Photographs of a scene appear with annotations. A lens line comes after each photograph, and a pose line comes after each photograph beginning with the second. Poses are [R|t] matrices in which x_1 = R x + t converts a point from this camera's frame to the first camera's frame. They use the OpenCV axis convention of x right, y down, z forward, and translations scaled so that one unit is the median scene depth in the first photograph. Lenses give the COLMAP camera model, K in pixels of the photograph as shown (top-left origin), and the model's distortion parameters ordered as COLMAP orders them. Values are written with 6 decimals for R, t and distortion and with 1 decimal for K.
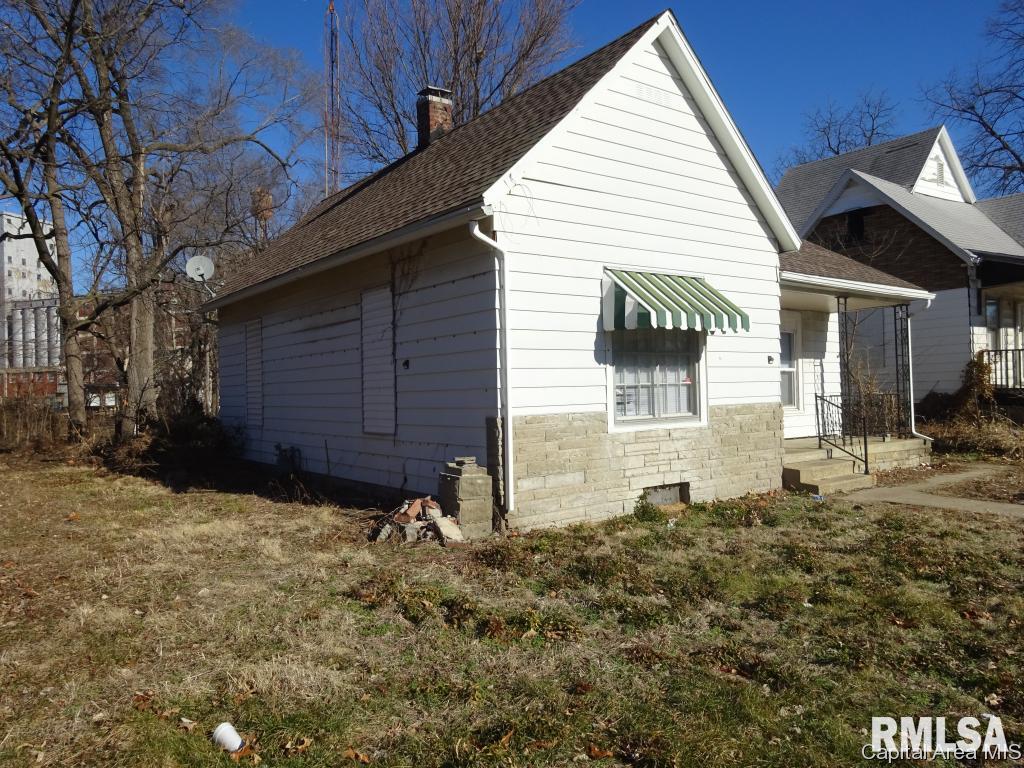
lens RADIAL K [[741.2, 0, 509.2], [0, 741.2, 383.1], [0, 0, 1]] dist [-0.003220, 0.011297]
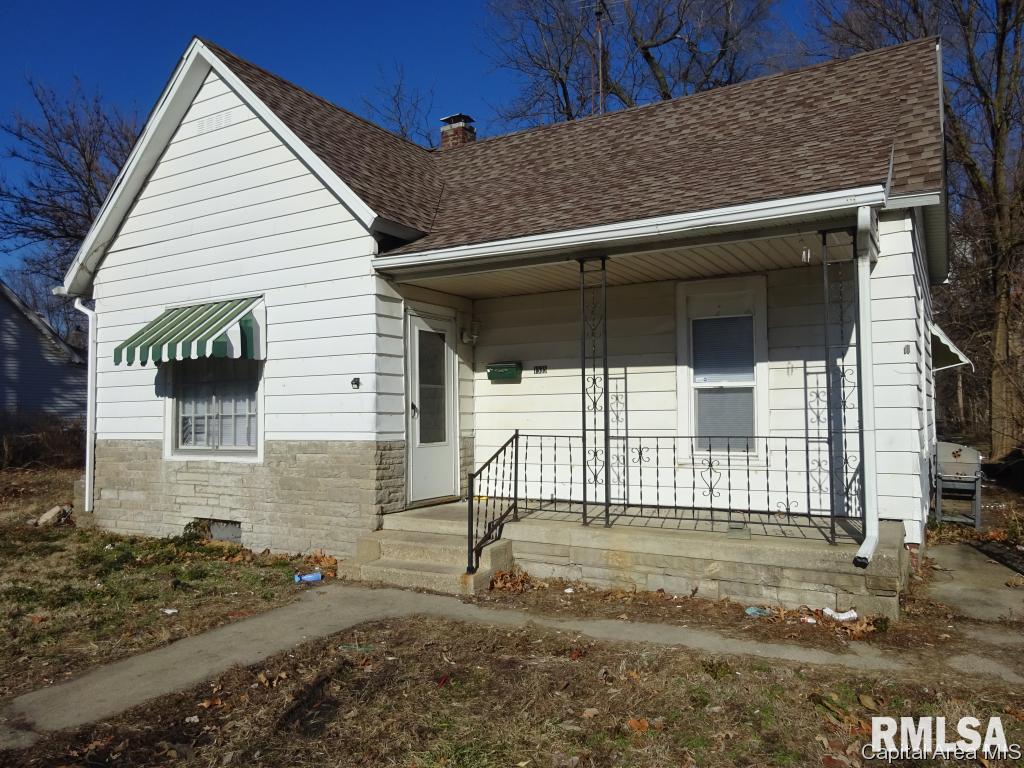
lens RADIAL K [[741.2, 0, 514.6], [0, 741.2, 382.5], [0, 0, 1]] dist [-0.003220, 0.011297]
pose [[0.398844, -0.019423, -0.916813, 1.250581], [0.015051, 0.999780, -0.014633, -0.021085], [0.916895, -0.007963, 0.399048, 0.968726]]
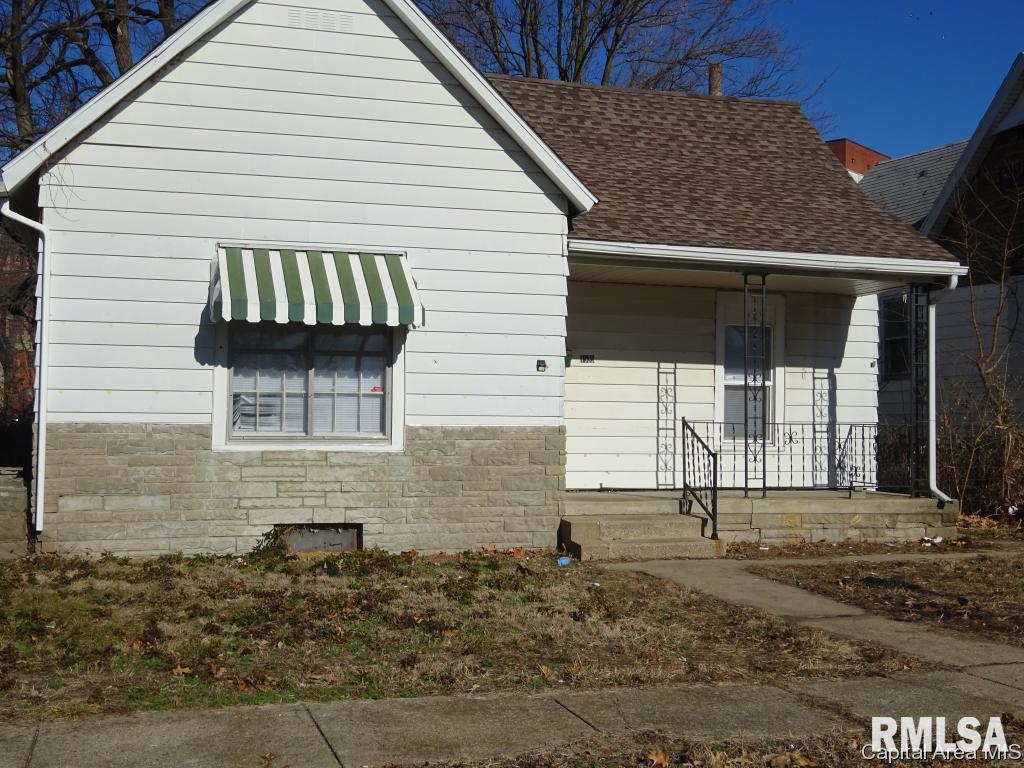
lens RADIAL K [[1220.4, 0, 520.4], [0, 1220.4, 387.4], [0, 0, 1]] dist [-0.016501, 0.000000]
pose [[0.941106, 0.025458, -0.337151, 0.830994], [-0.029363, 0.999548, -0.006487, -0.002276], [0.336834, 0.016005, 0.941428, -0.124435]]
